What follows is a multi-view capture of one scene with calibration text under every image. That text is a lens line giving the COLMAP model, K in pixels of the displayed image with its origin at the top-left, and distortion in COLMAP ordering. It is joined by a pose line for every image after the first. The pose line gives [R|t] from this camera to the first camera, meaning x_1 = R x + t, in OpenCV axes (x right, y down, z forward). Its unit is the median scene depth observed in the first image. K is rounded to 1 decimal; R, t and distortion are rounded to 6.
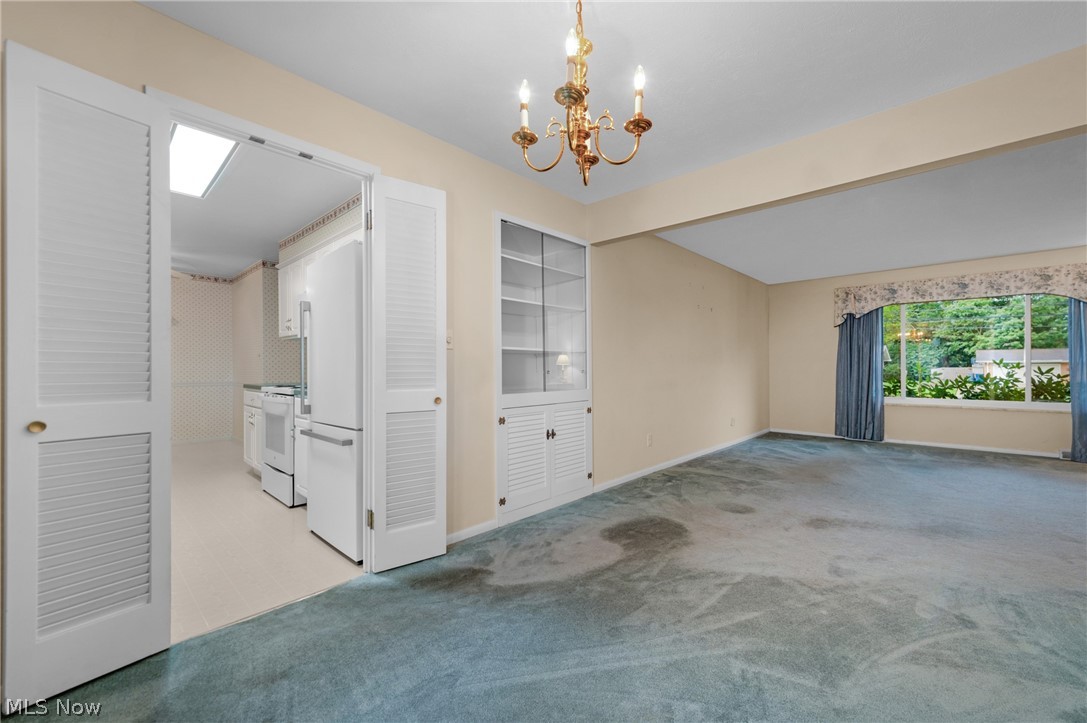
lens RADIAL K [[430.7, 0, 556.8], [0, 430.7, 365.8], [0, 0, 1]] dist [0.014845, -0.004057]
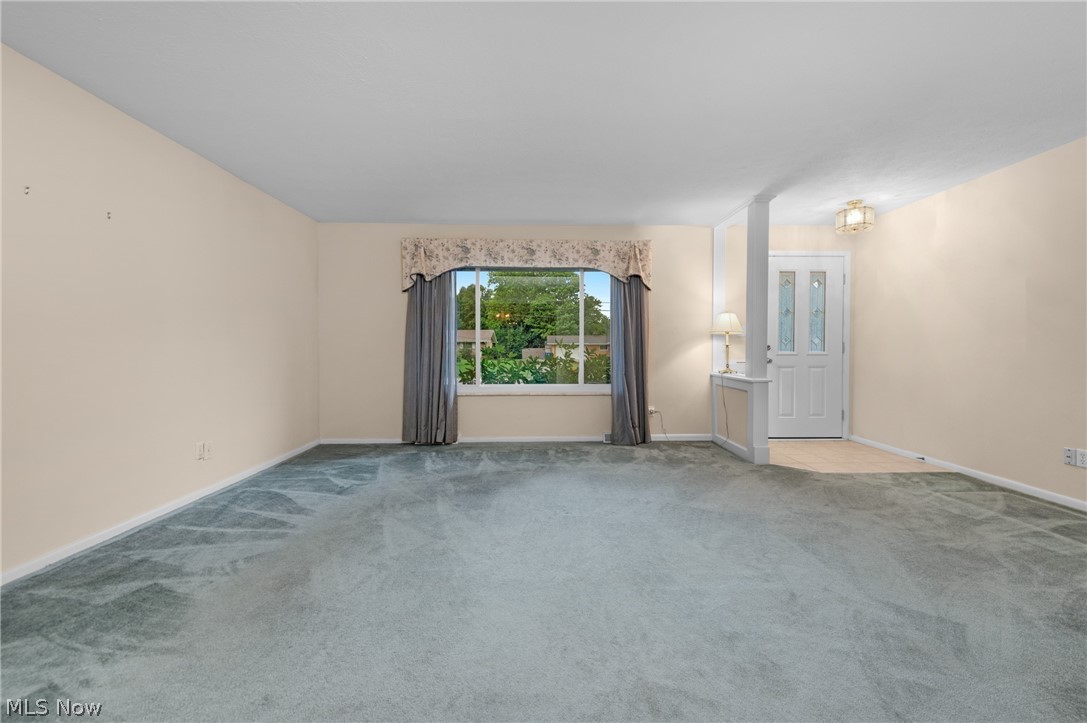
lens RADIAL K [[430.7, 0, 551.4], [0, 430.7, 352.0], [0, 0, 1]] dist [0.014845, -0.004057]
pose [[0.714060, -0.004772, 0.700068, 0.371891], [-0.004594, 0.999923, 0.011502, 0.002514], [-0.700069, -0.011429, 0.713983, 0.368731]]
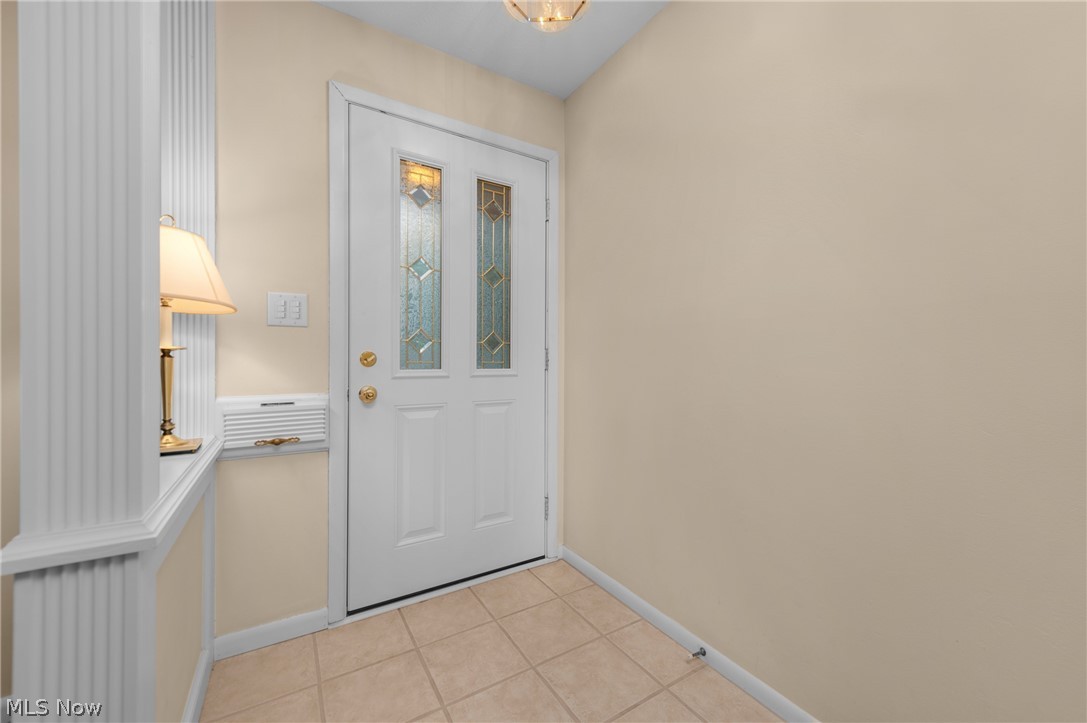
lens RADIAL K [[430.7, 0, 561.8], [0, 430.7, 359.8], [0, 0, 1]] dist [0.014845, -0.004057]
pose [[0.247071, 0.002873, 0.968993, 1.028070], [-0.004937, 0.999986, -0.001706, 0.001784], [-0.968985, -0.004363, 0.247082, 0.469472]]
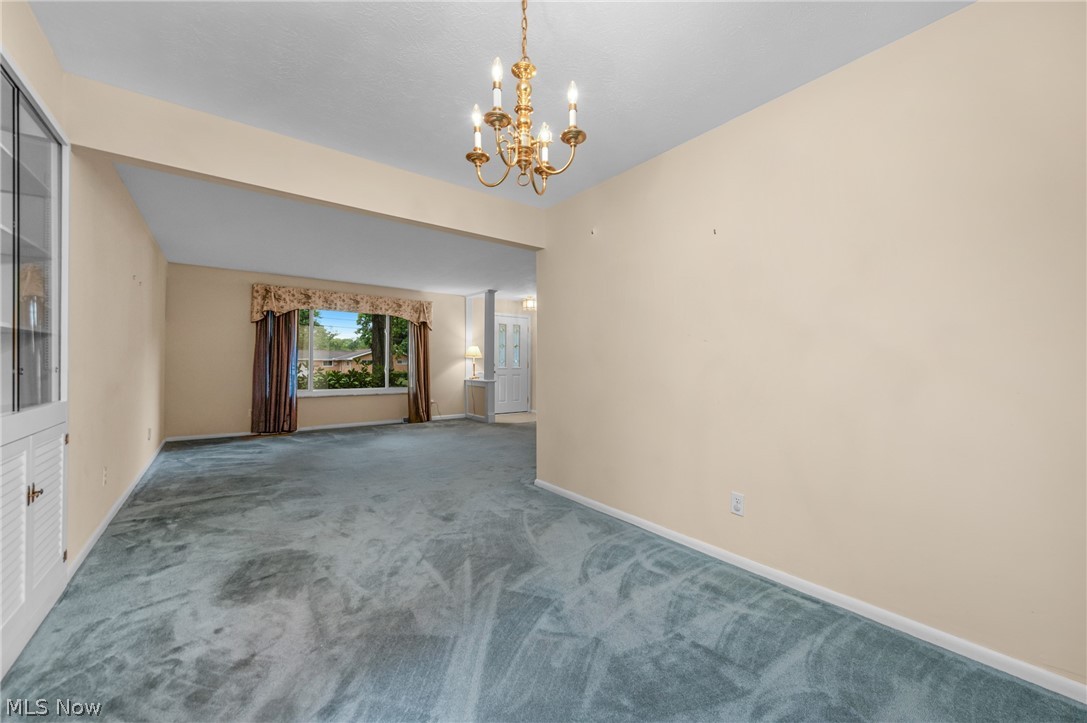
lens RADIAL K [[430.7, 0, 556.2], [0, 430.7, 365.4], [0, 0, 1]] dist [0.014845, -0.004057]
pose [[0.168513, 0.001630, 0.985698, -0.248588], [-0.010834, 0.999941, 0.000199, 0.000309], [-0.985640, -0.010712, 0.168521, 0.185143]]
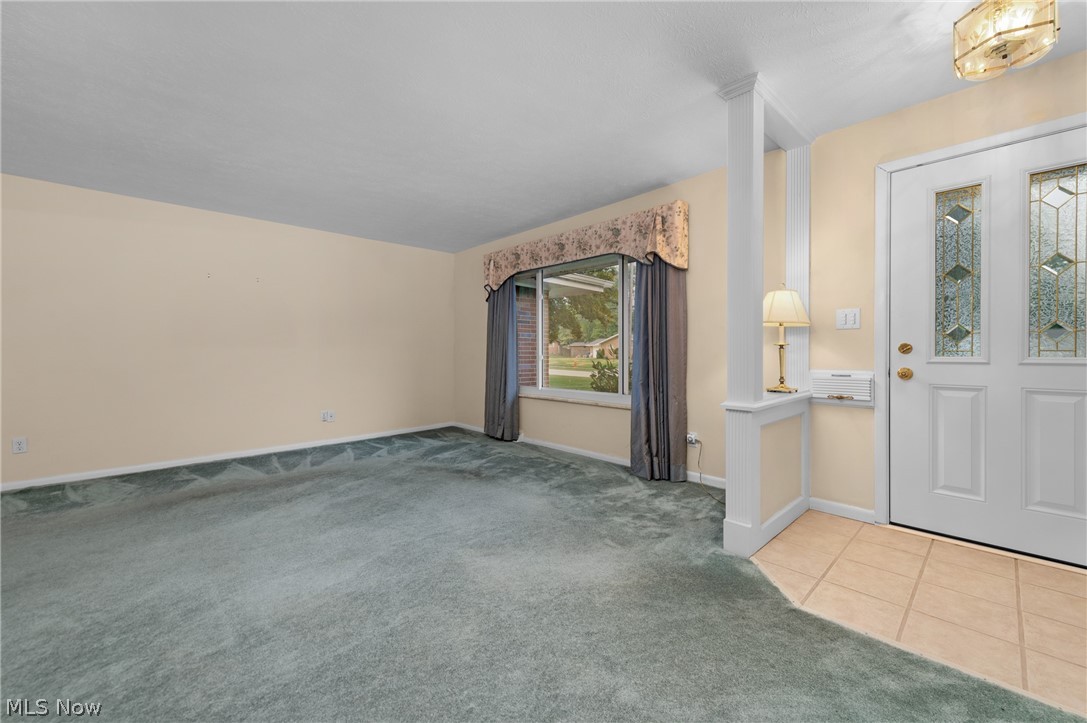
lens RADIAL K [[430.7, 0, 553.6], [0, 430.7, 353.0], [0, 0, 1]] dist [0.014845, -0.004057]
pose [[0.998572, 0.001462, -0.053398, 0.963175], [-0.001101, 0.999976, 0.006801, 0.003359], [0.053407, -0.006733, 0.998550, 0.218910]]
